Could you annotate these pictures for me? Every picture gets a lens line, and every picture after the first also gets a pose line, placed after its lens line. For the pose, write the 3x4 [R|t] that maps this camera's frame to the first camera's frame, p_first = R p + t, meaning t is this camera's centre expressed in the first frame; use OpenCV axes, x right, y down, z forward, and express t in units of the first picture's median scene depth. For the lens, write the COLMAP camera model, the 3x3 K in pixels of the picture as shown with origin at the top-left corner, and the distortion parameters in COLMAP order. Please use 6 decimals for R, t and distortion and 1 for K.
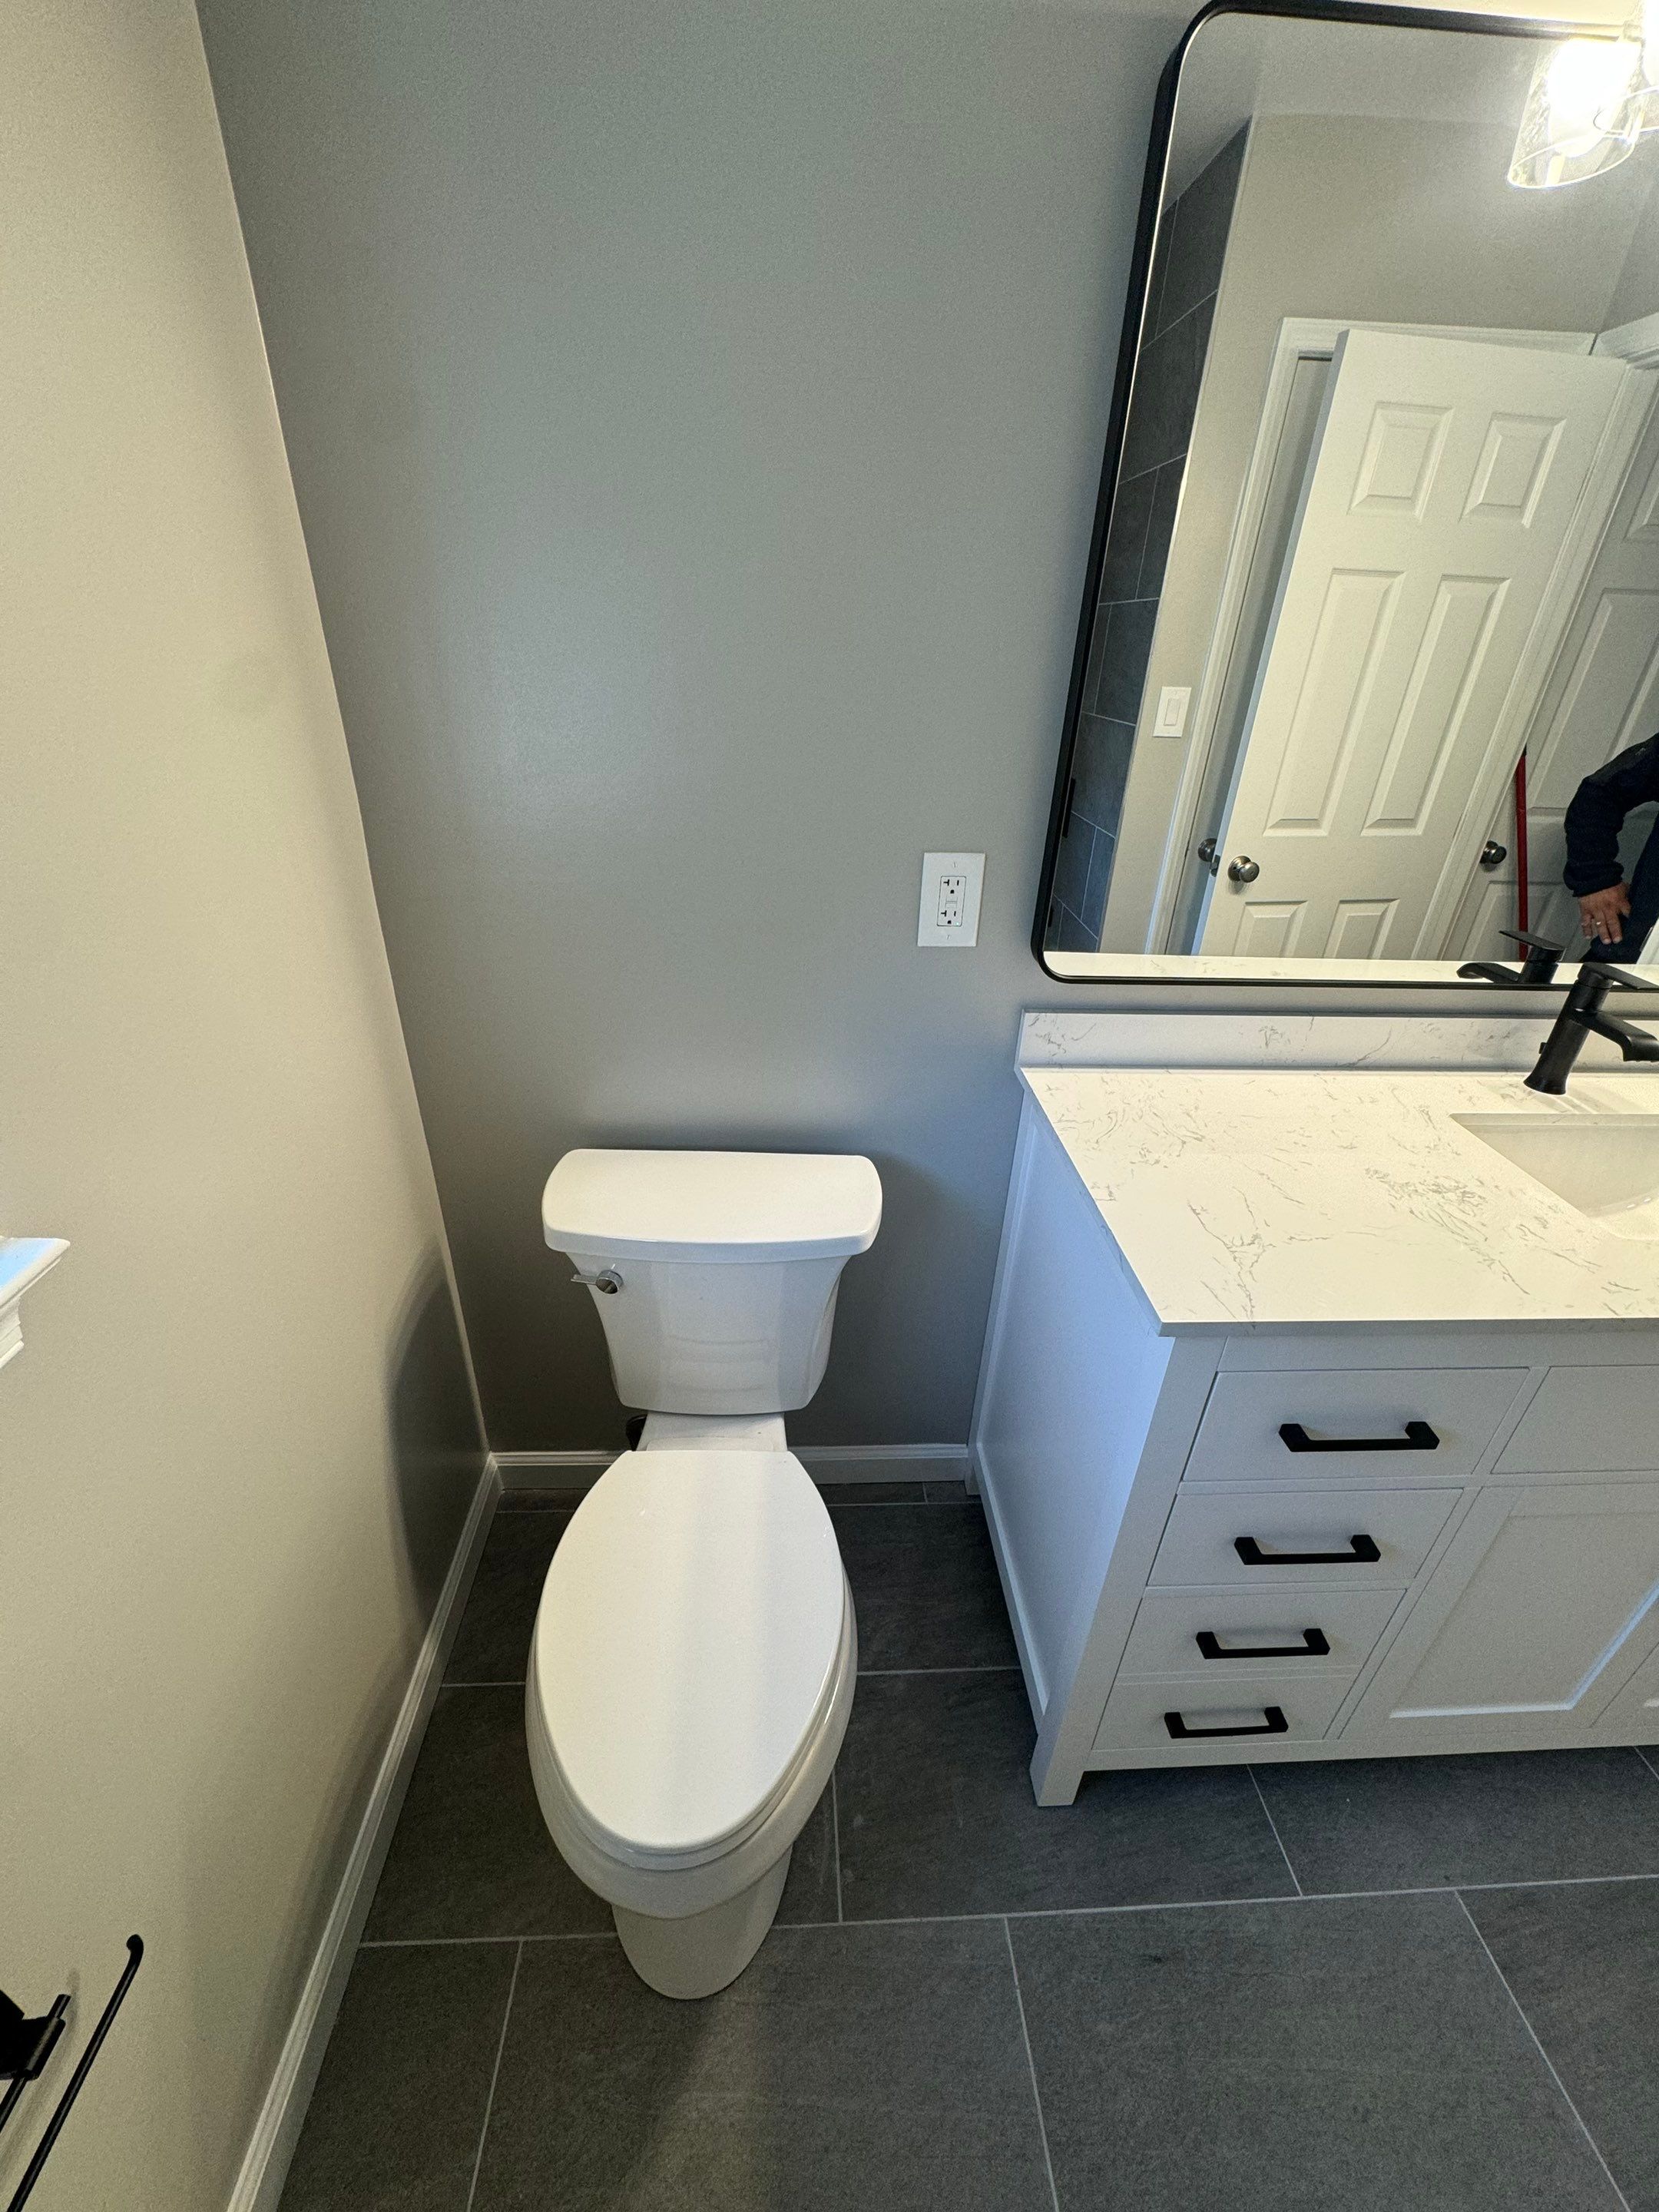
lens RADIAL K [[881.1, 0, 829.5], [0, 881.1, 1106.0], [0, 0, 1]] dist [-0.001955, -0.000281]
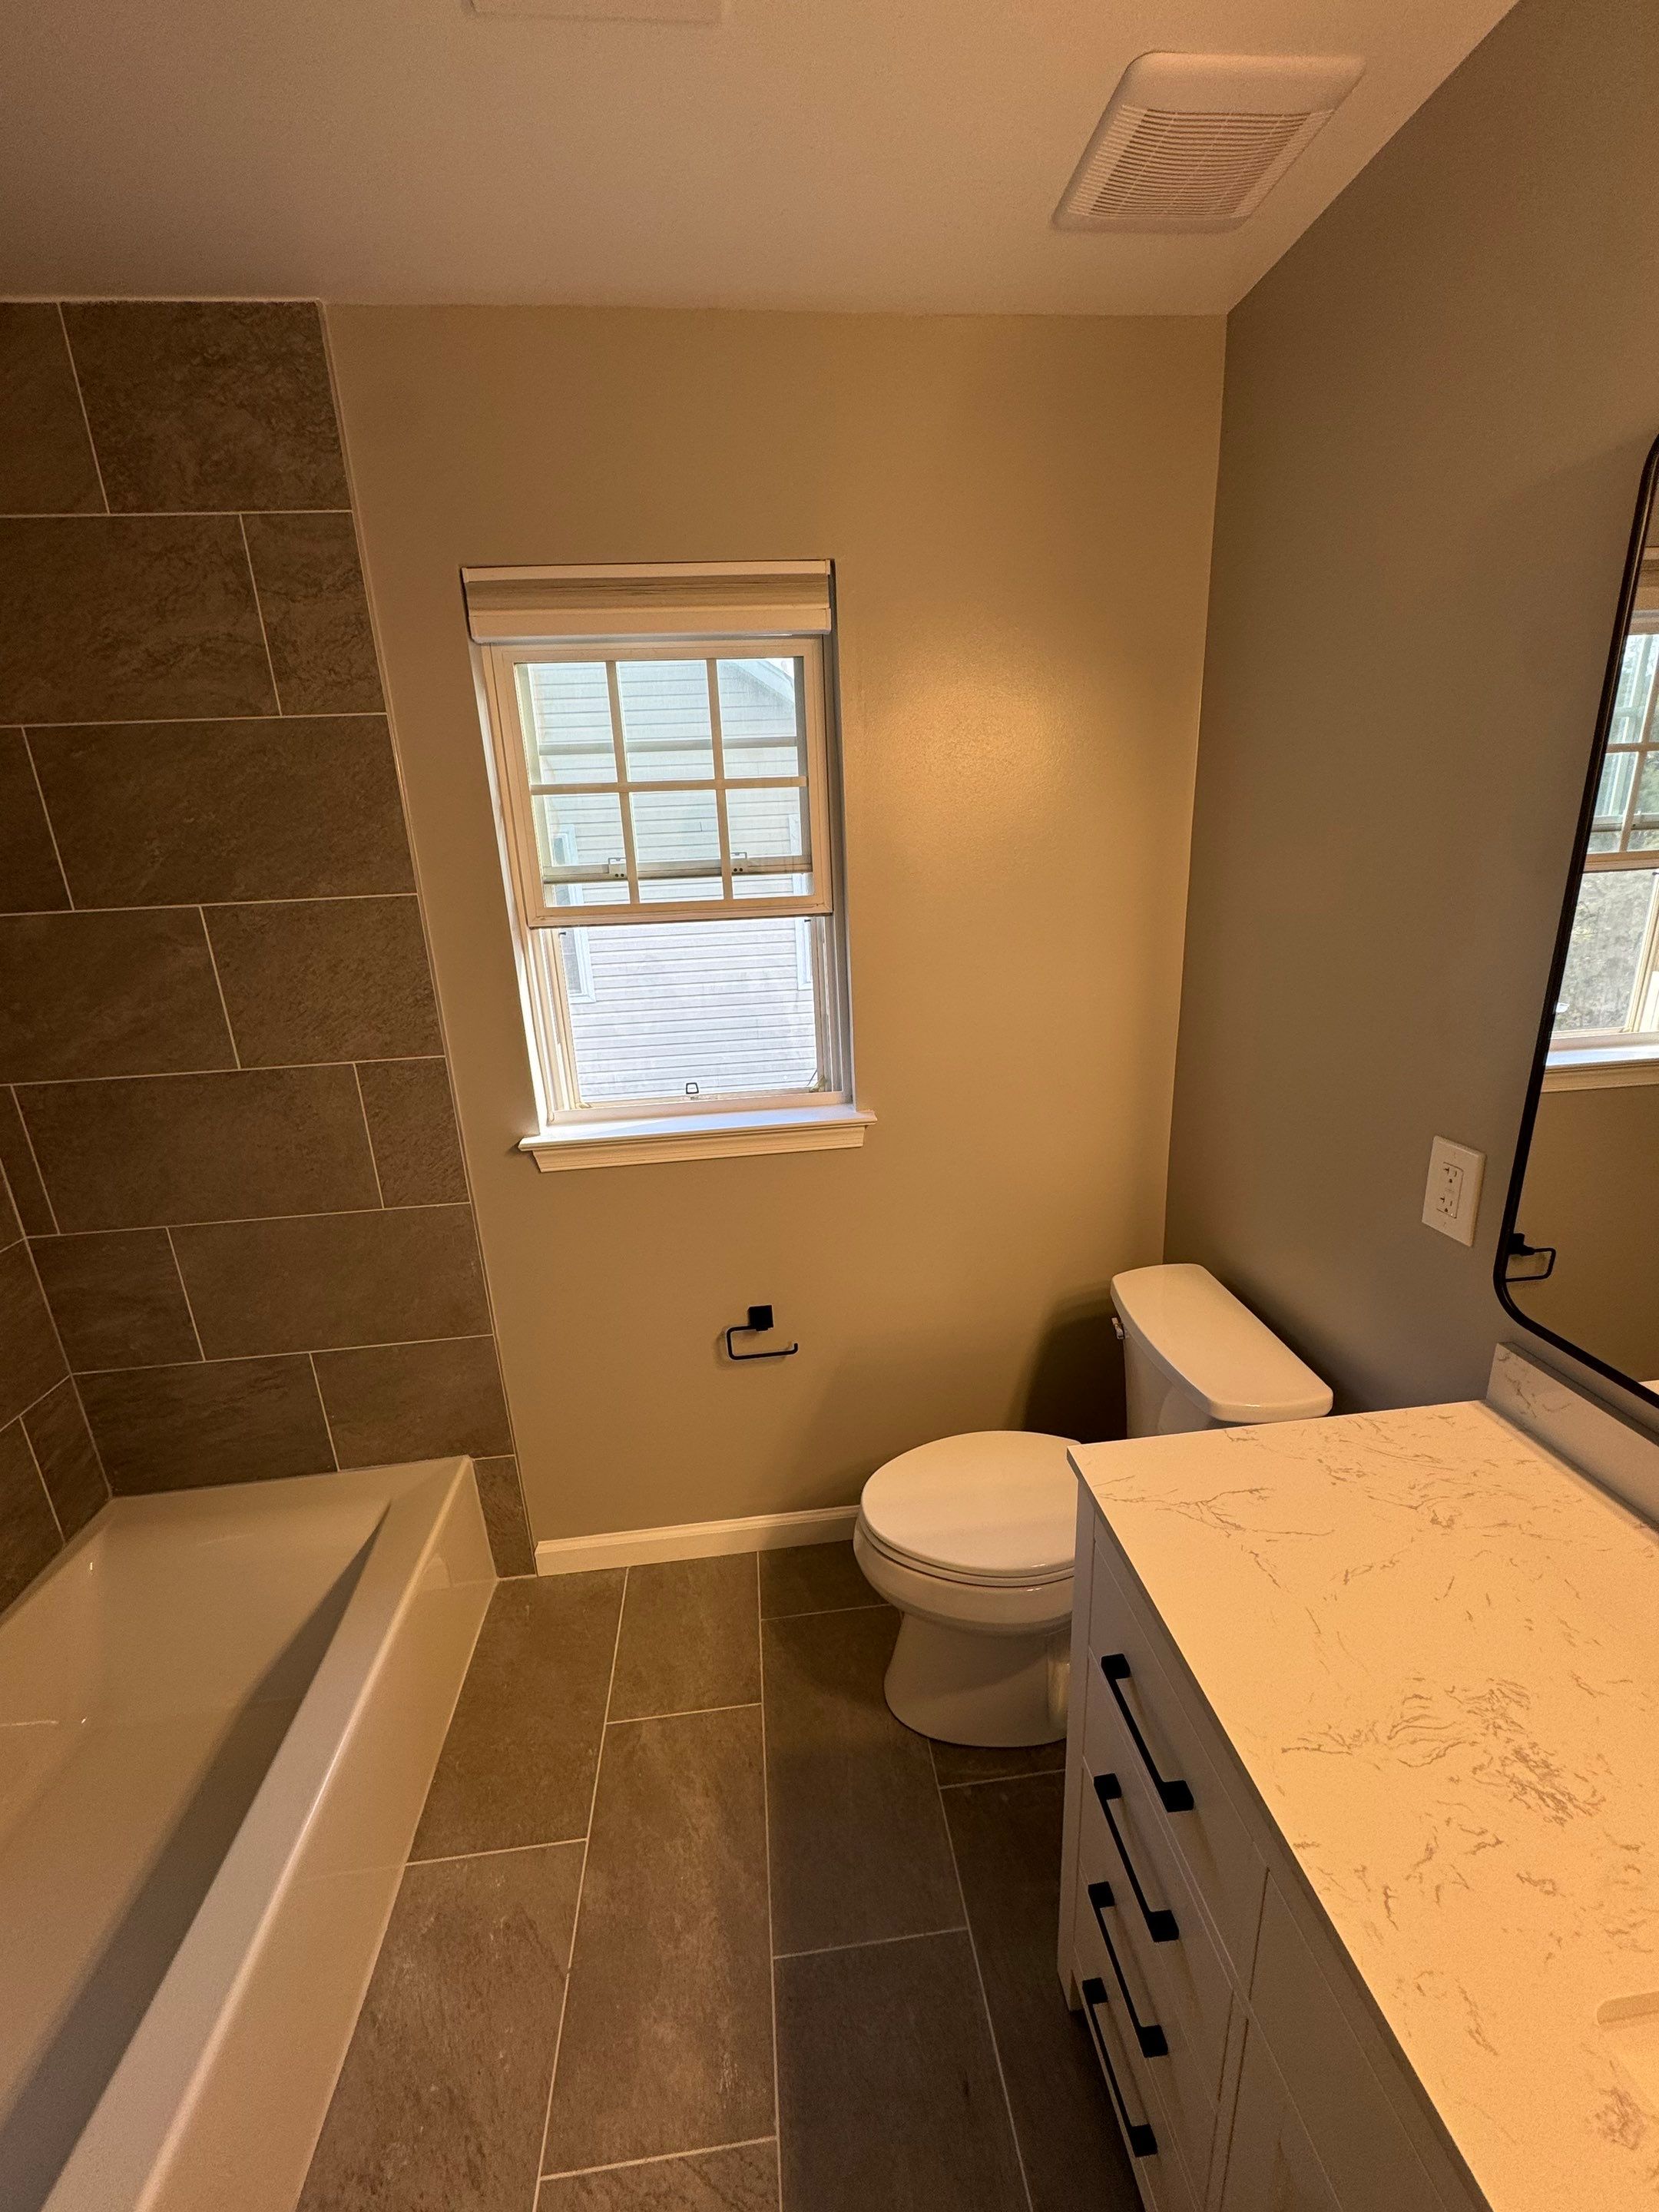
lens RADIAL K [[881.1, 0, 829.5], [0, 881.1, 1106.0], [0, 0, 1]] dist [-0.001955, -0.000281]
pose [[0.049091, 0.244283, -0.968461, 1.005865], [-0.428139, 0.881176, 0.200564, -0.210016], [0.902379, 0.404790, 0.147845, 0.187733]]
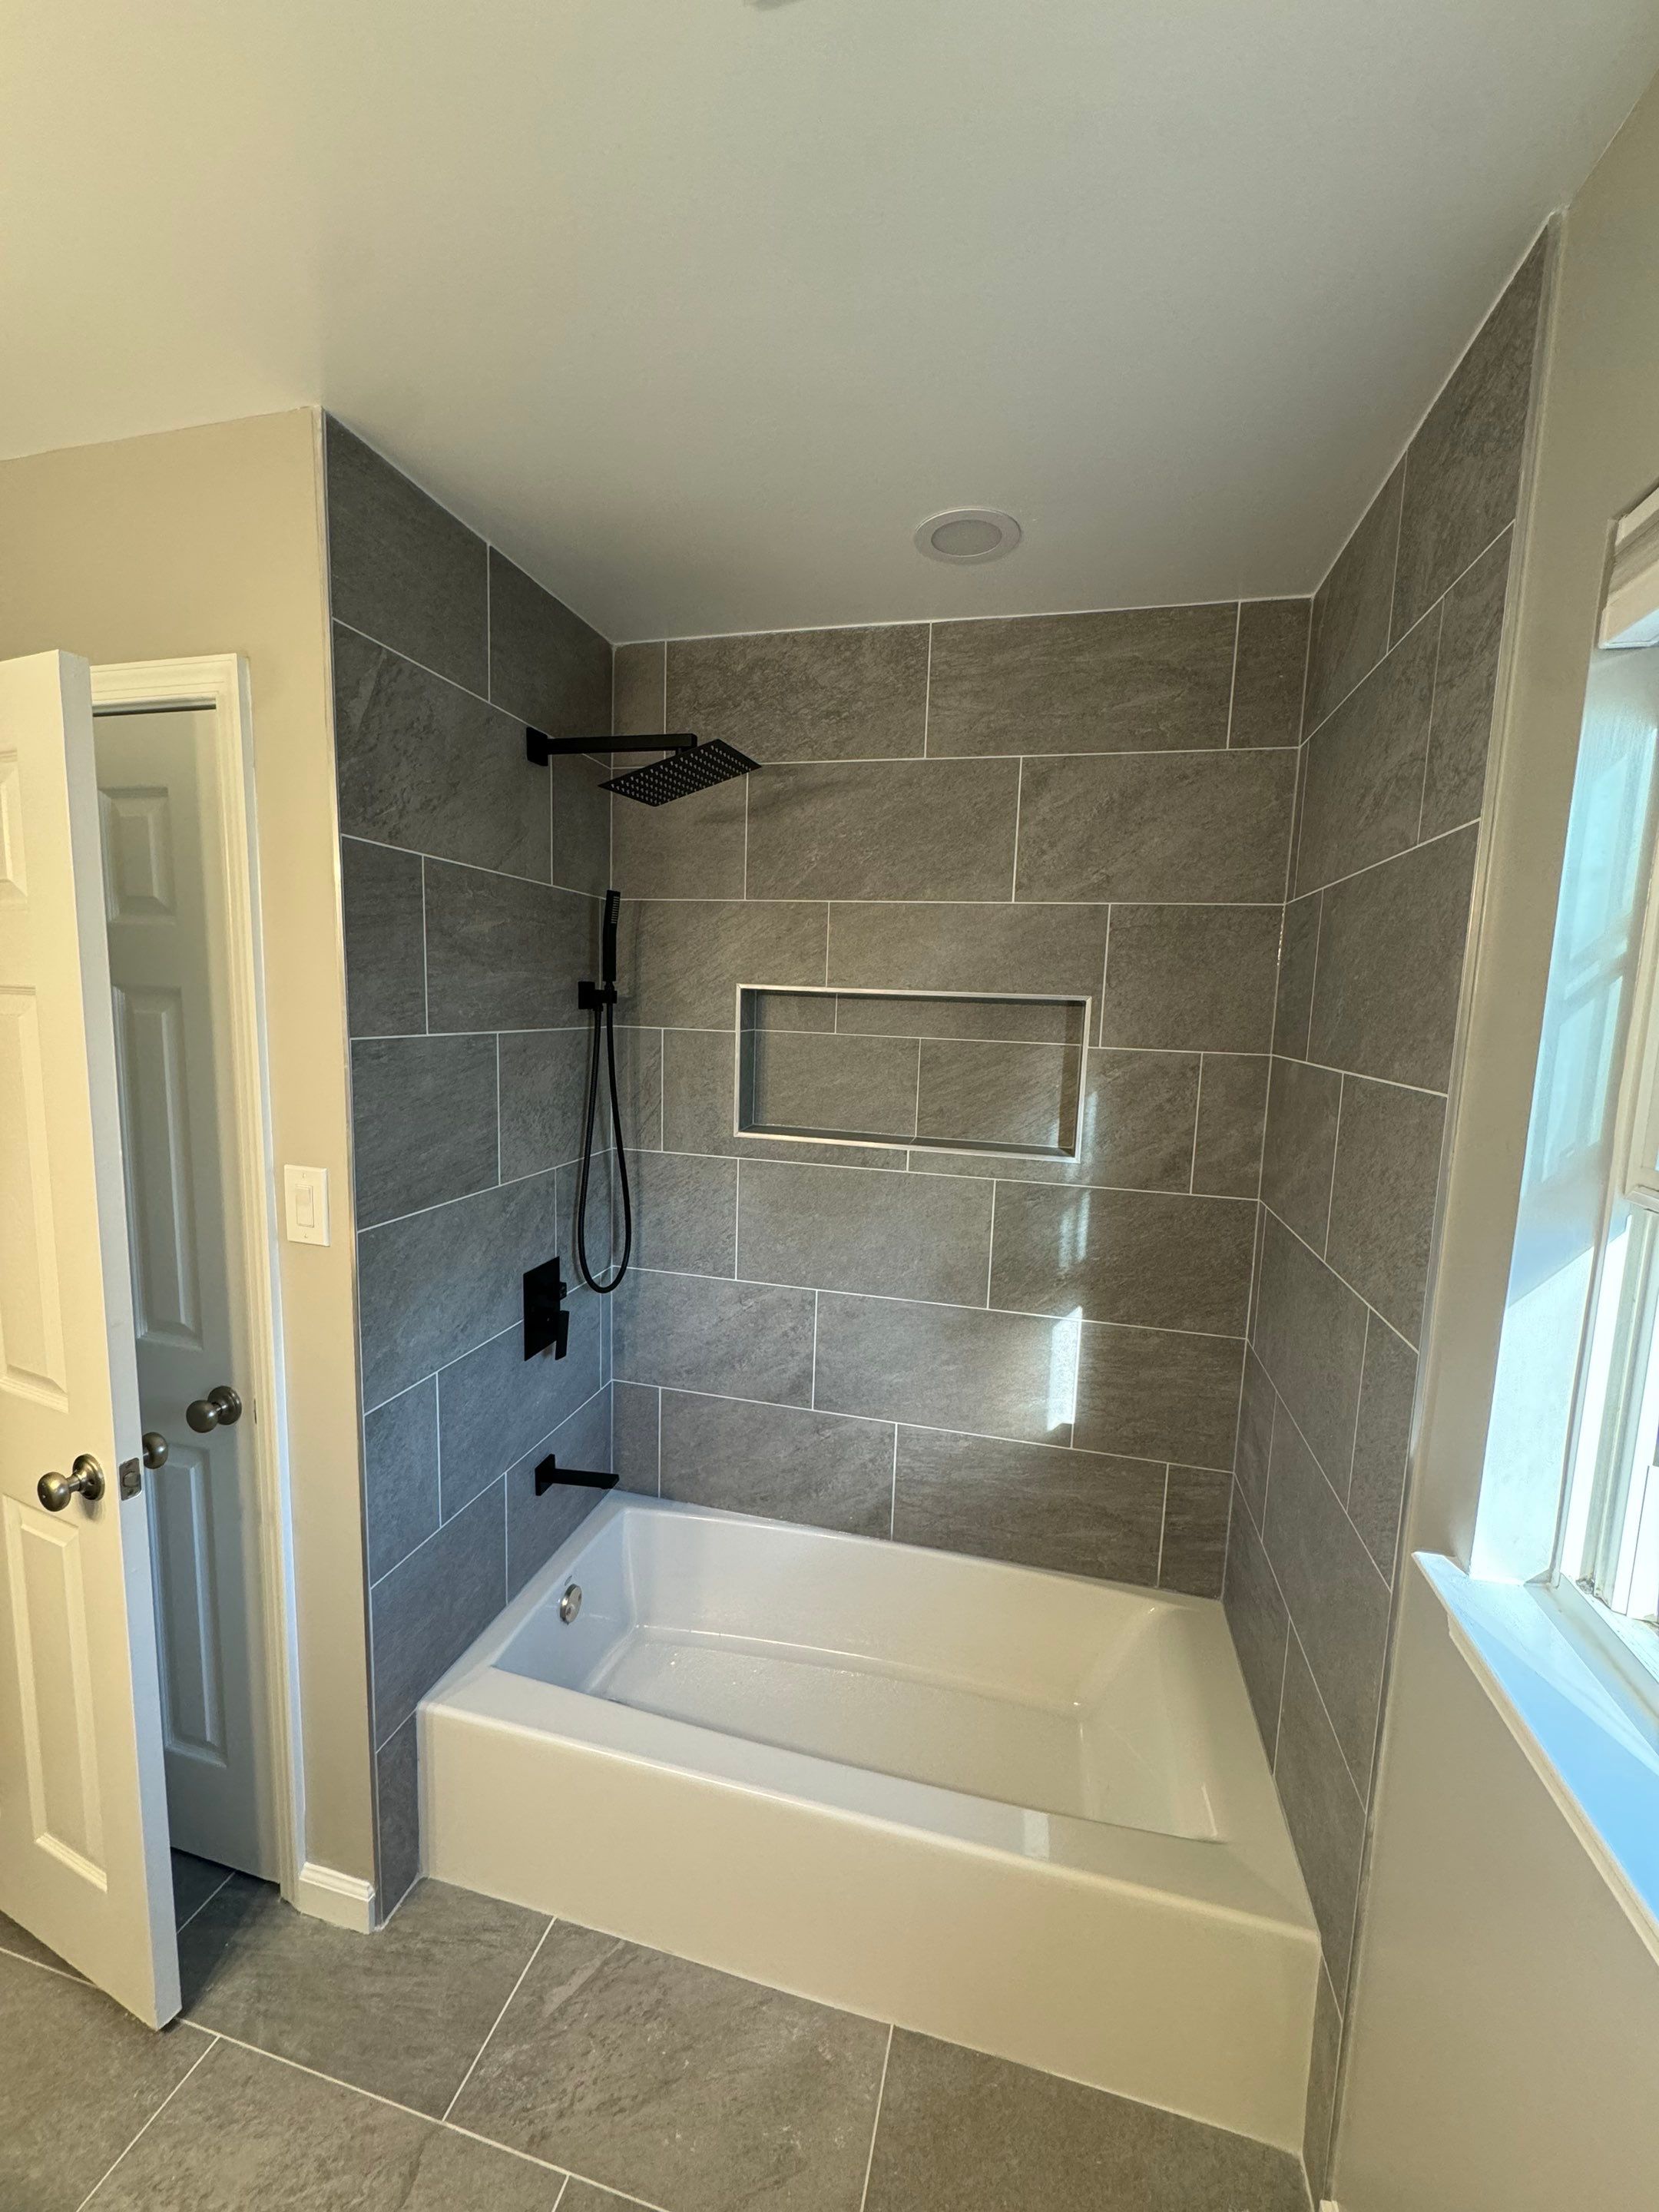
lens RADIAL K [[881.1, 0, 829.5], [0, 881.1, 1106.0], [0, 0, 1]] dist [-0.001955, -0.000281]
pose [[-0.951267, -0.102890, 0.290697, -0.079496], [0.083108, 0.822271, 0.562995, -0.463421], [-0.296958, 0.559718, -0.773648, 0.509216]]
